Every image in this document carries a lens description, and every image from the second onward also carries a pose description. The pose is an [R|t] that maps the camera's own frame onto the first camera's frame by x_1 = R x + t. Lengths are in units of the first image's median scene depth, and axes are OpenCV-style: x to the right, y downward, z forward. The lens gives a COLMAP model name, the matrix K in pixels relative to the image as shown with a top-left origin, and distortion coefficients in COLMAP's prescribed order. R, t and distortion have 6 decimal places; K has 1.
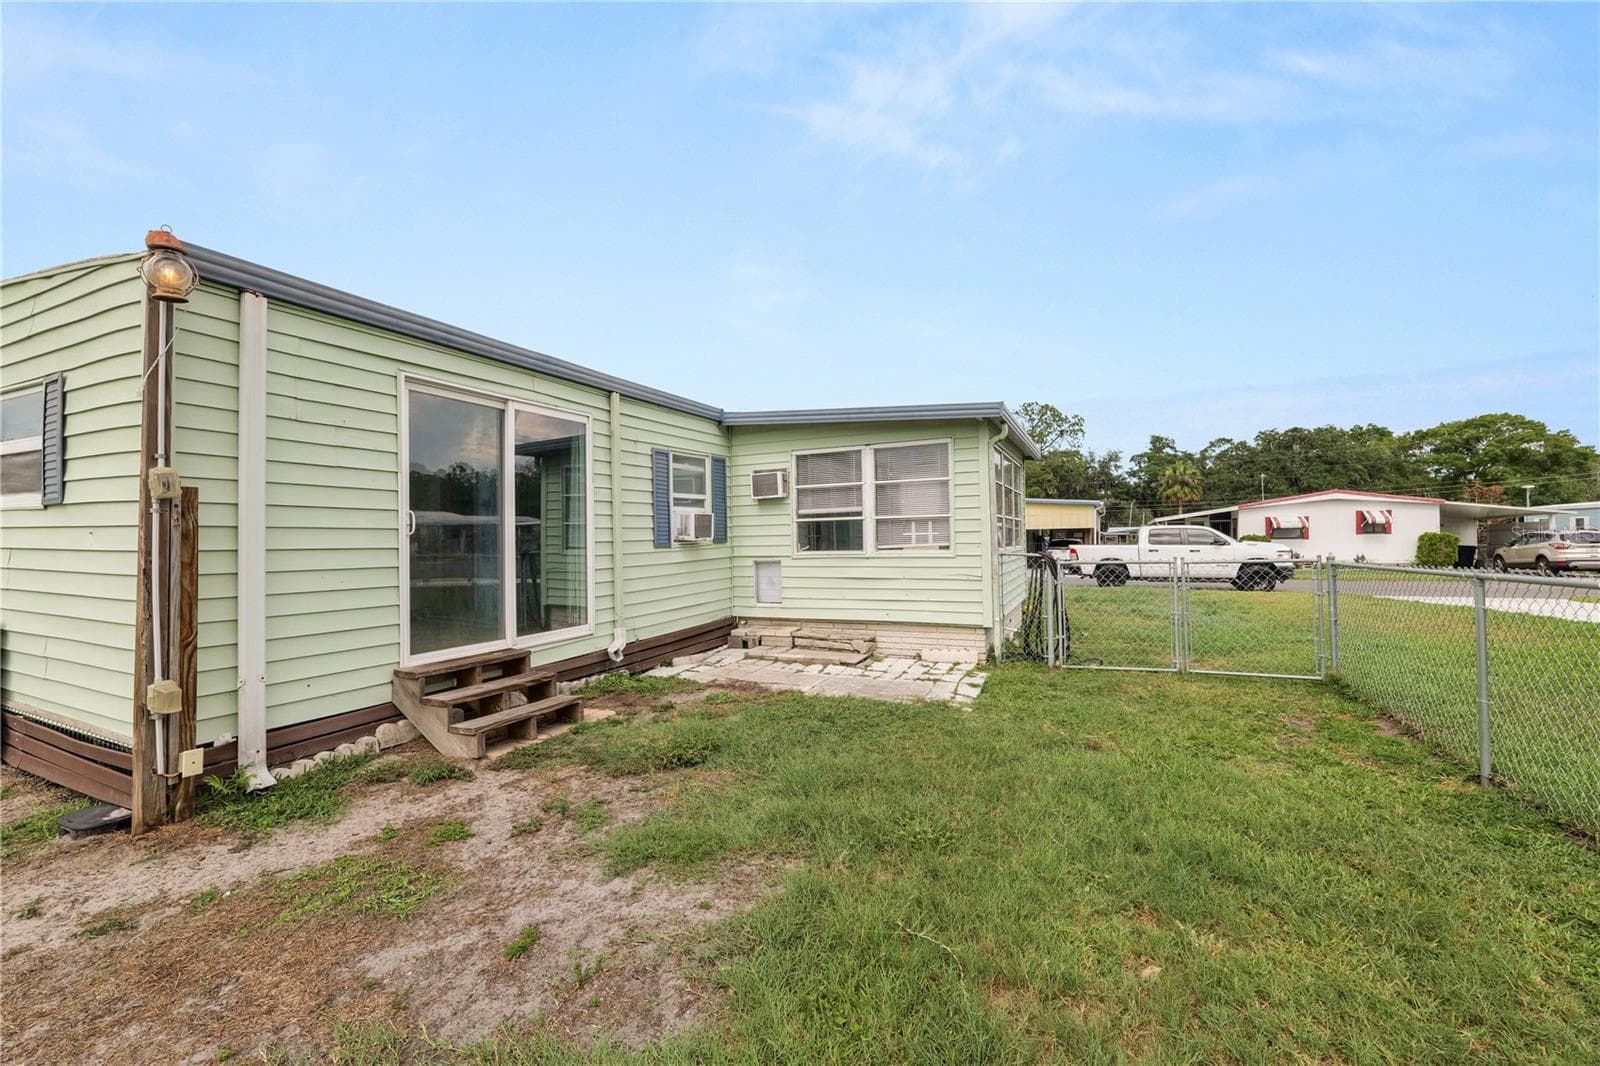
lens RADIAL K [[651.8, 0, 801.8], [0, 651.8, 533.7], [0, 0, 1]] dist [-0.011803, 0.000765]
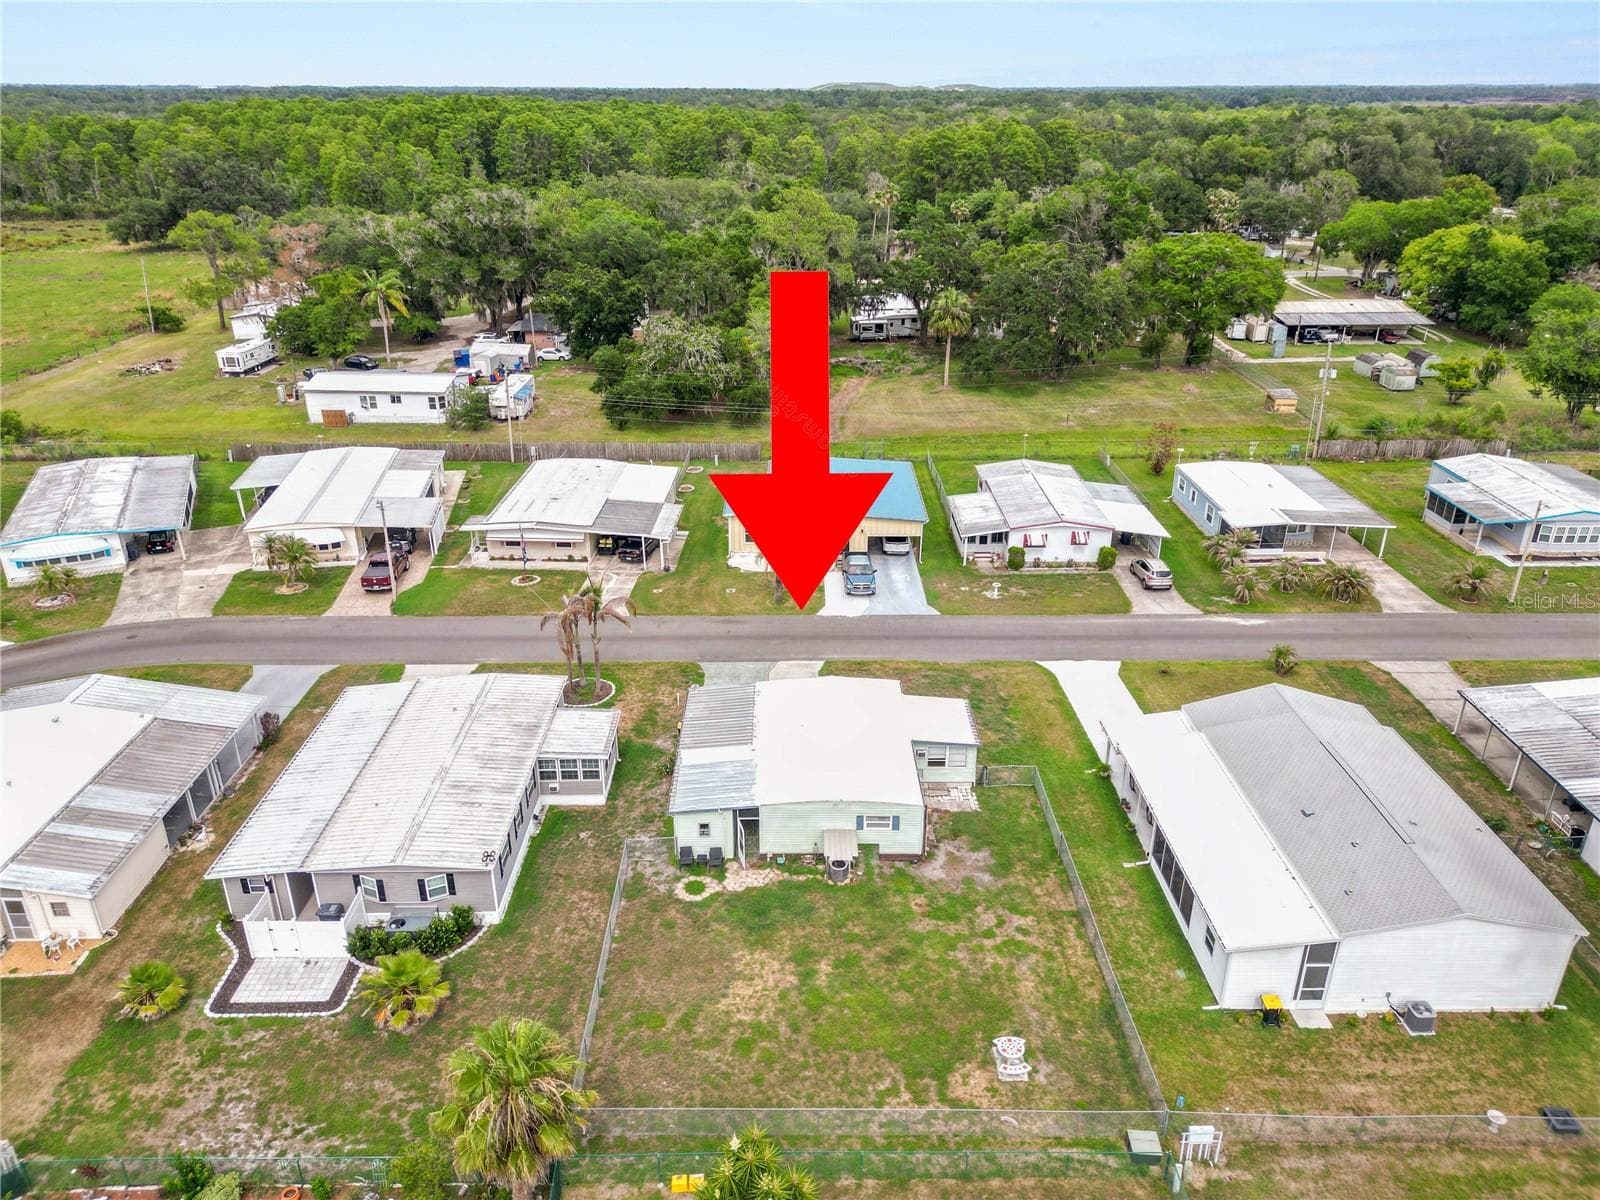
lens RADIAL K [[1122.1, 0, 800.0], [0, 1122.1, 600.0], [0, 0, 1]] dist [0.084378, -0.089655]
pose [[0.902094, -0.162971, 0.399584, -0.906610], [-0.018927, 0.910115, 0.413922, -1.029026], [-0.431125, -0.380960, 0.817925, -1.074104]]
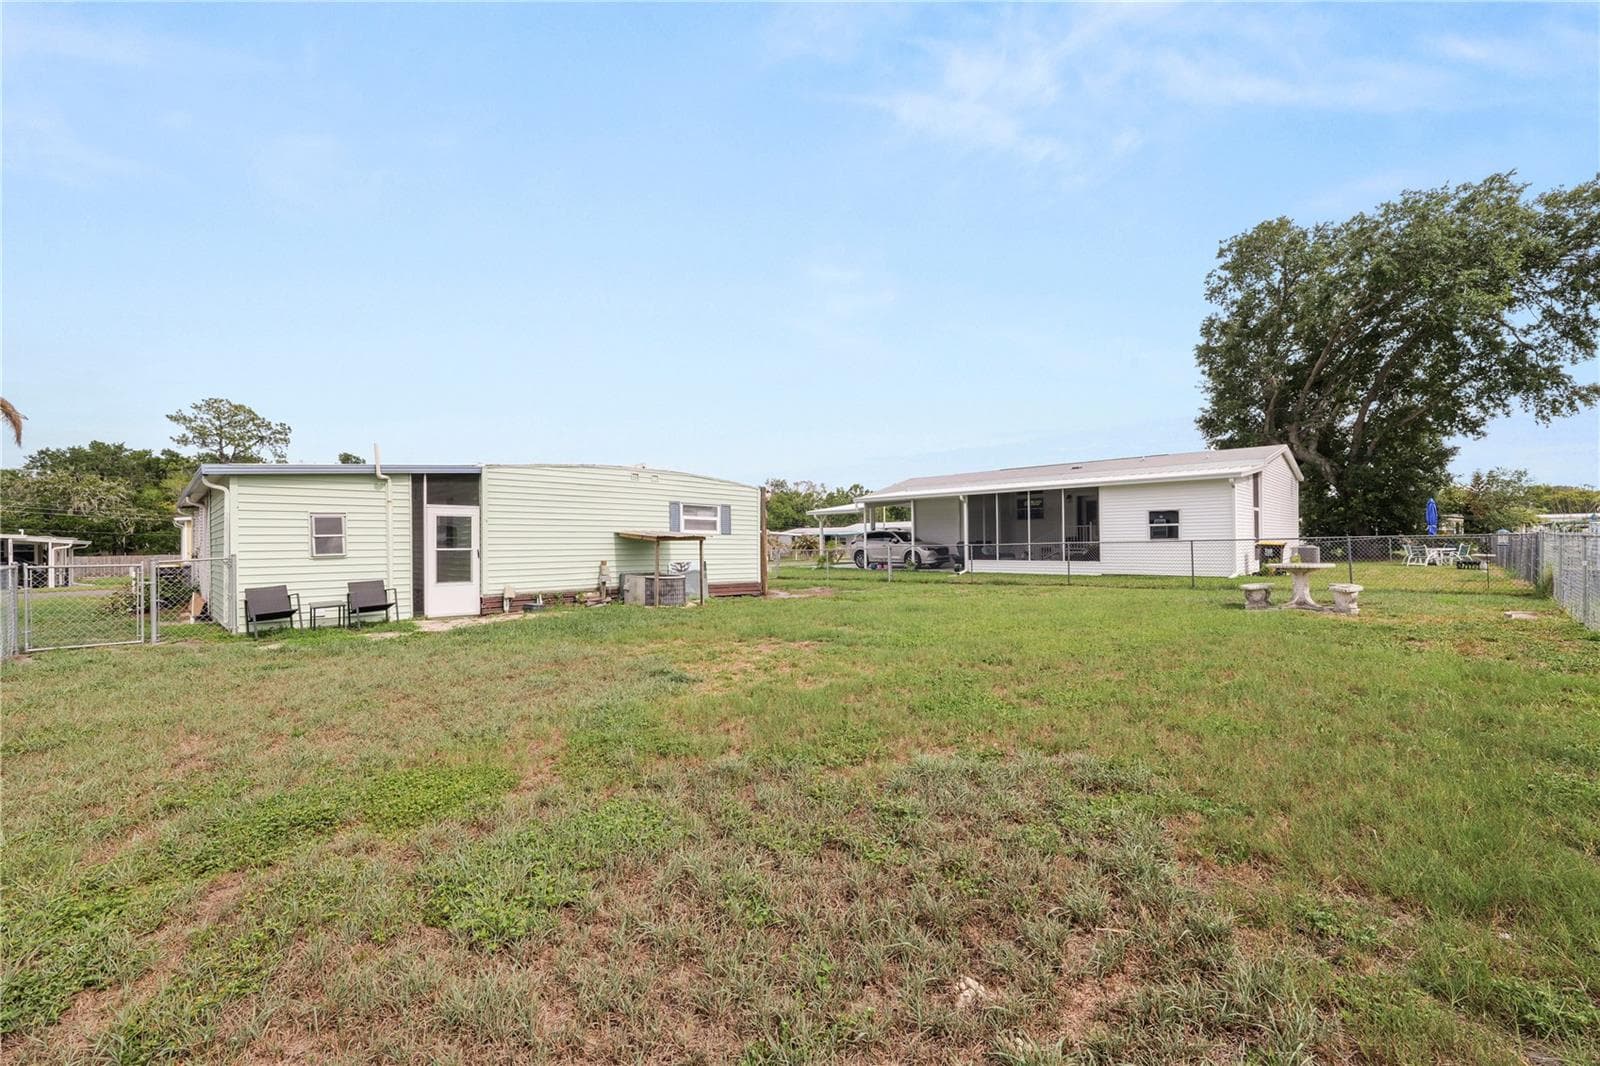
lens RADIAL K [[651.8, 0, 801.8], [0, 651.8, 533.7], [0, 0, 1]] dist [-0.011803, 0.000765]
pose [[0.335851, 0.024345, 0.941601, -0.672792], [-0.001799, 0.999681, -0.025205, 0.008579], [-0.941914, 0.006771, 0.335787, -0.129384]]
